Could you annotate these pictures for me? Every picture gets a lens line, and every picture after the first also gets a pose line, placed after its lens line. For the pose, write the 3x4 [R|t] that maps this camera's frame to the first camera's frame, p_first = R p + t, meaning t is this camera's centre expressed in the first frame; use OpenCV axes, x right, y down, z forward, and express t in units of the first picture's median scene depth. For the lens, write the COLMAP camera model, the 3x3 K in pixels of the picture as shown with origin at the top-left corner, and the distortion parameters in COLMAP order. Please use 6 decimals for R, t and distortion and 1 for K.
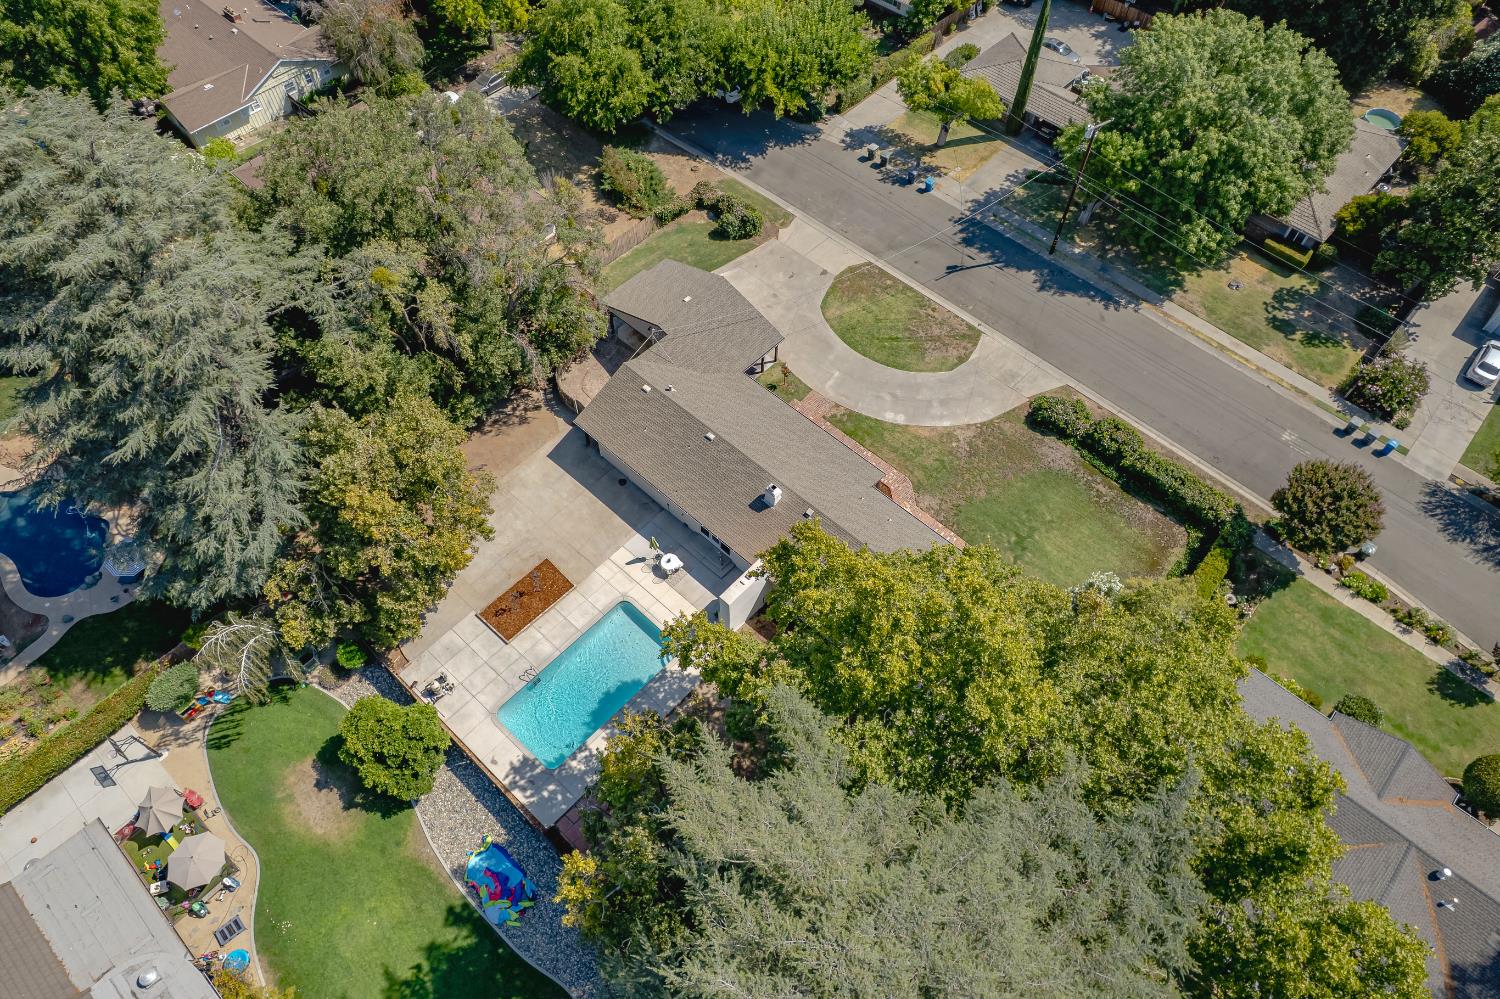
lens RADIAL K [[965.0, 0, 736.0], [0, 965.0, 508.0], [0, 0, 1]] dist [-0.080225, 0.068412]
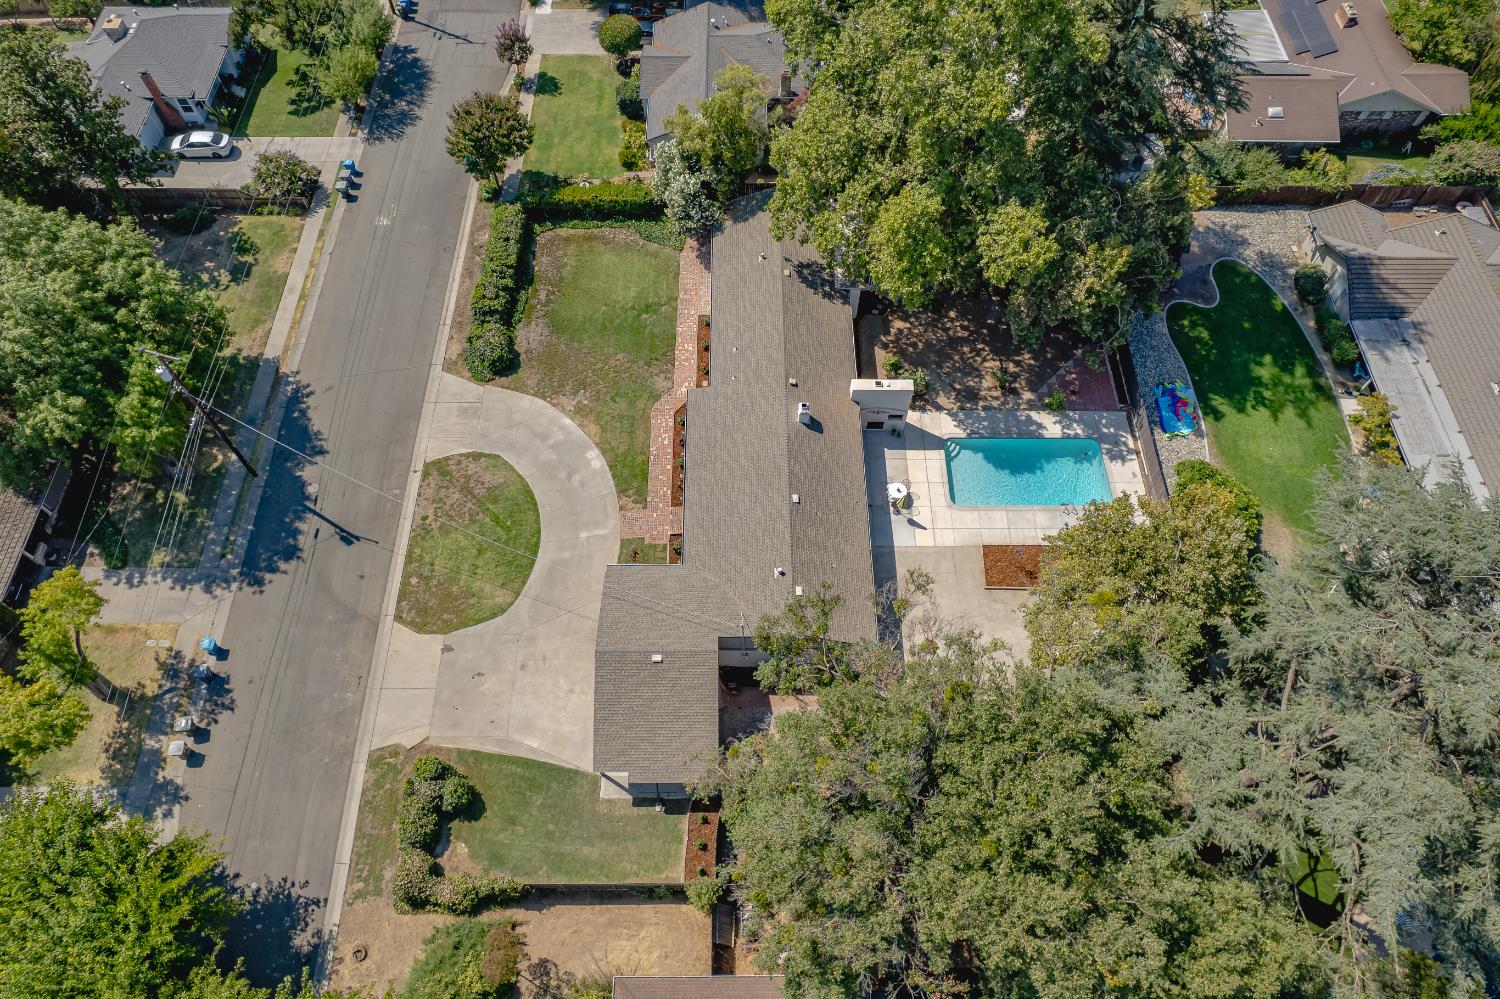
lens RADIAL K [[965.0, 0, 746.7], [0, 965.0, 506.6], [0, 0, 1]] dist [-0.080225, 0.068412]
pose [[-0.688343, -0.634236, 0.352035, -0.288862], [0.604041, -0.232456, 0.762298, -0.720422], [-0.401643, 0.737366, 0.543114, 0.475211]]
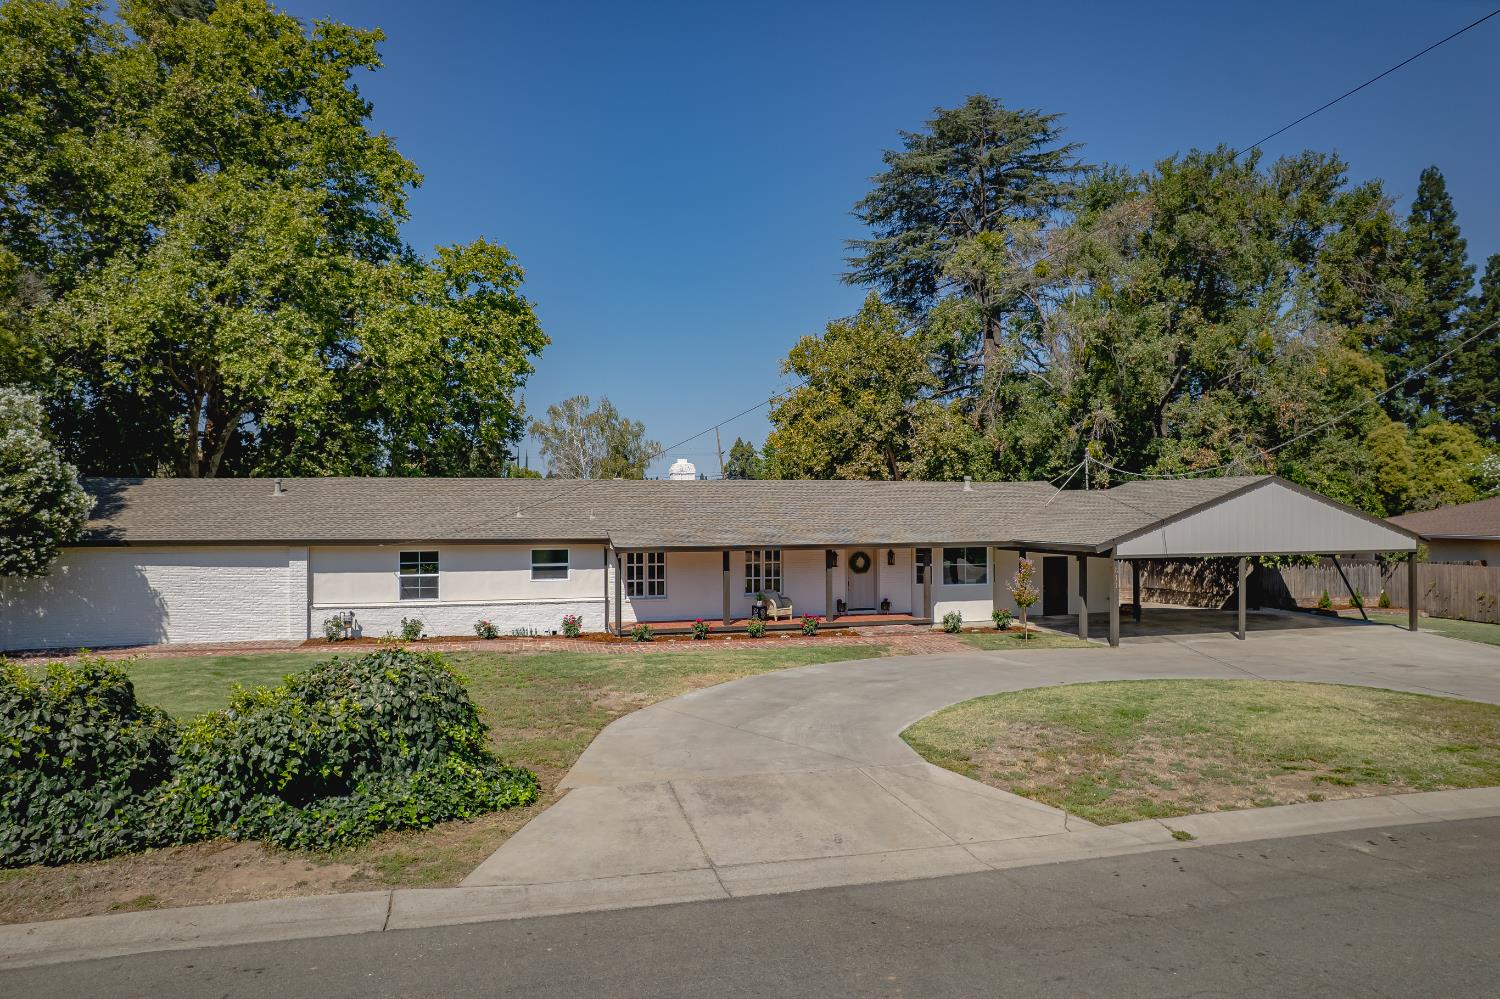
lens RADIAL K [[965.0, 0, 742.4], [0, 965.0, 501.7], [0, 0, 1]] dist [-0.080225, 0.068412]
pose [[-0.535982, -0.009744, -0.844173, 0.451321], [-0.705524, 0.554317, 0.441553, -0.256112], [0.463637, 0.832248, -0.303979, 1.042263]]
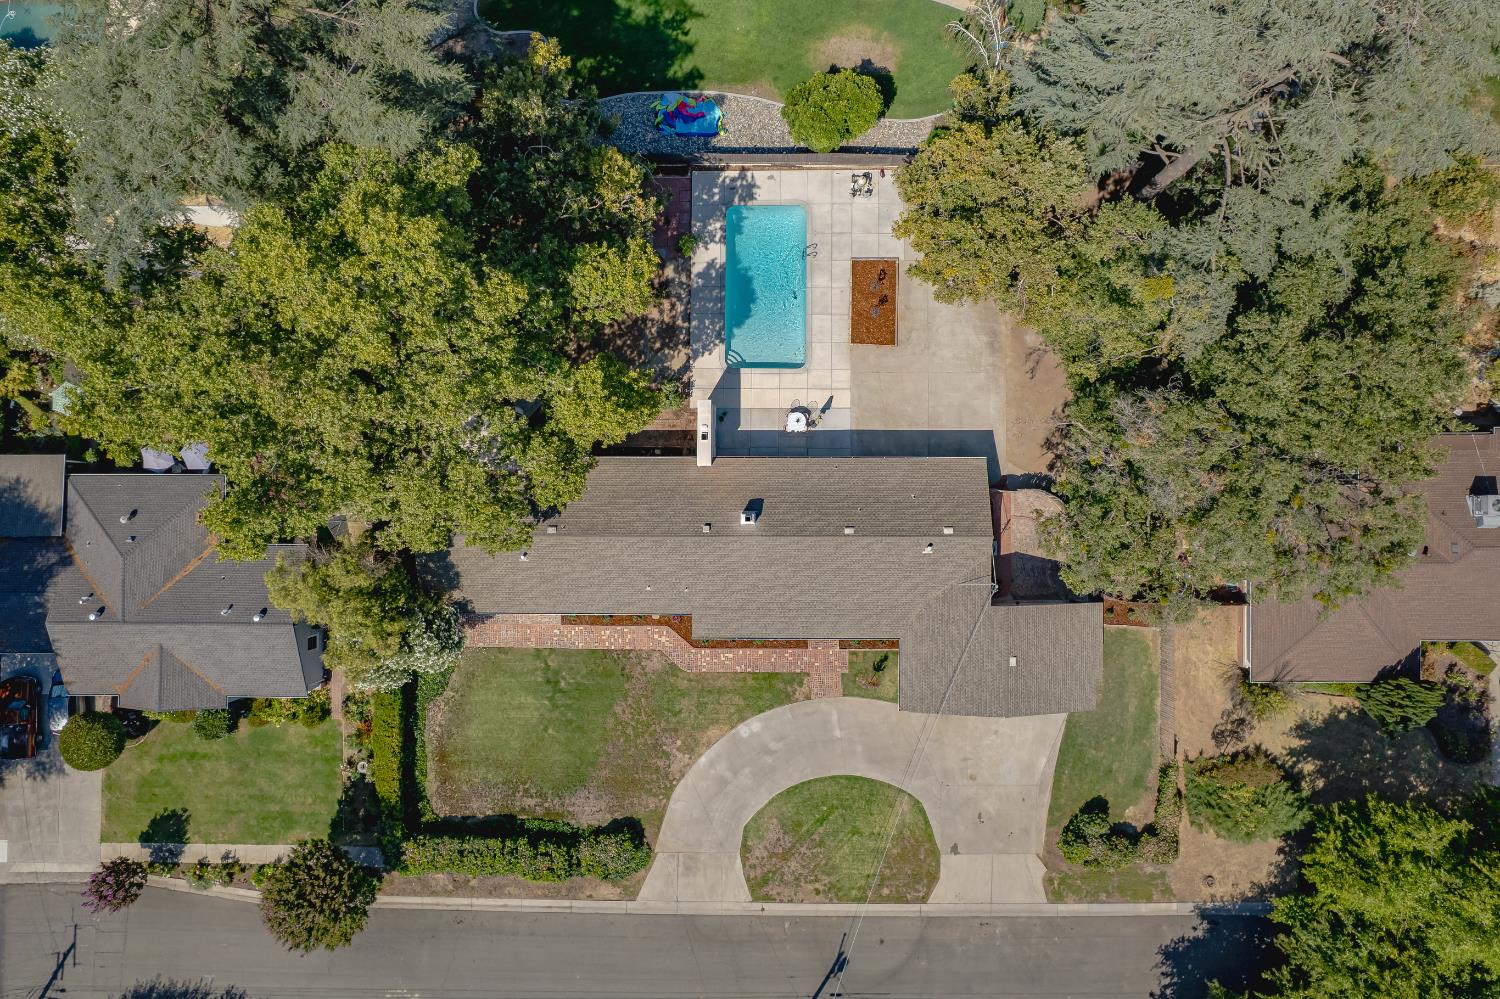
lens RADIAL K [[965.0, 0, 741.9], [0, 965.0, 502.0], [0, 0, 1]] dist [-0.080225, 0.068412]
pose [[-0.731908, 0.681347, -0.008702, 0.034313], [-0.569458, -0.604603, 0.556932, -0.462265], [0.374203, 0.412579, 0.830512, 0.164977]]
